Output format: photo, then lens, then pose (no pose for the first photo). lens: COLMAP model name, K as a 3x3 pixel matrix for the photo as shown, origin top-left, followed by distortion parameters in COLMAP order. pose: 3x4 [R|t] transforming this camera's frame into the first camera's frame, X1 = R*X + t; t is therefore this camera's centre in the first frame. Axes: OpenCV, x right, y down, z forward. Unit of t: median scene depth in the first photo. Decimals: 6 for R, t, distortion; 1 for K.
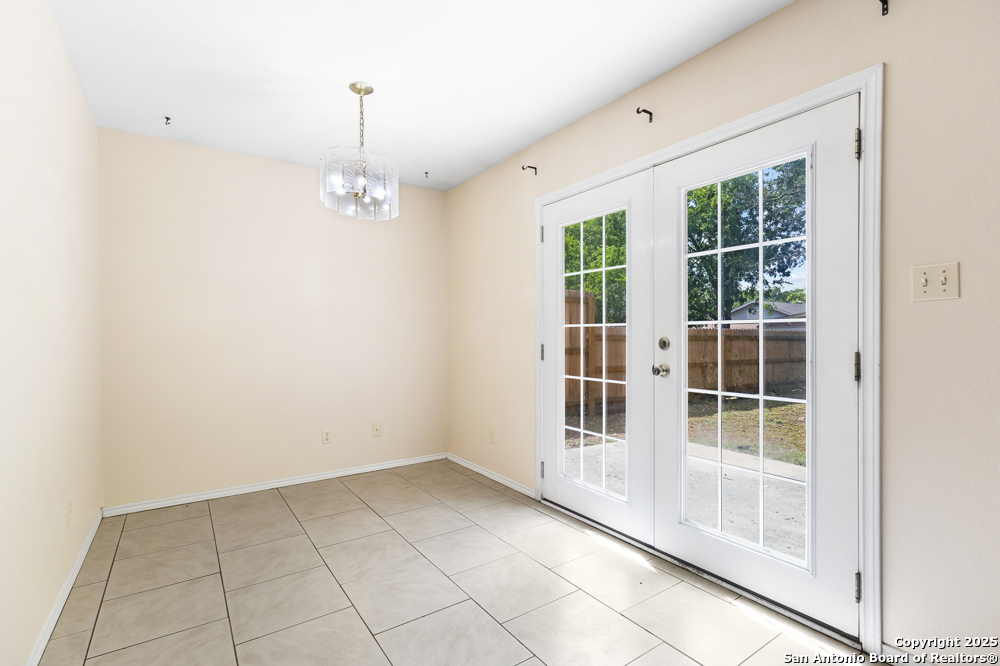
lens RADIAL K [[461.6, 0, 503.0], [0, 461.6, 338.8], [0, 0, 1]] dist [-0.000300, 0.000659]
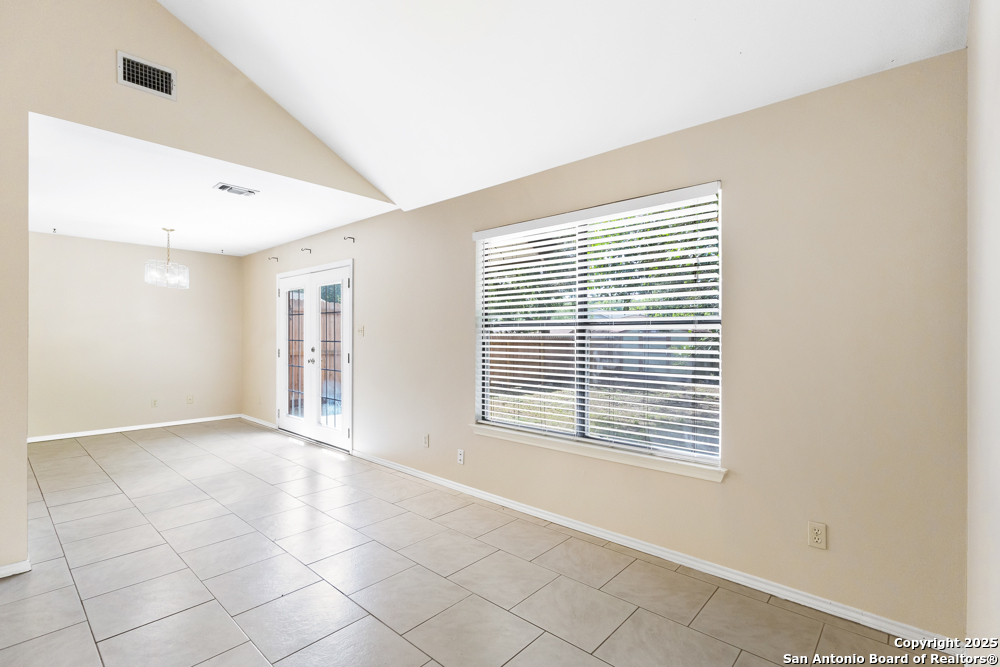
lens RADIAL K [[462.8, 0, 502.5], [0, 462.8, 338.7], [0, 0, 1]] dist [-0.001337, 0.000236]
pose [[0.972697, 0.005695, 0.232011, 0.735744], [-0.005464, 0.999984, -0.001636, -0.045976], [-0.232016, 0.000324, 0.972712, -1.500400]]
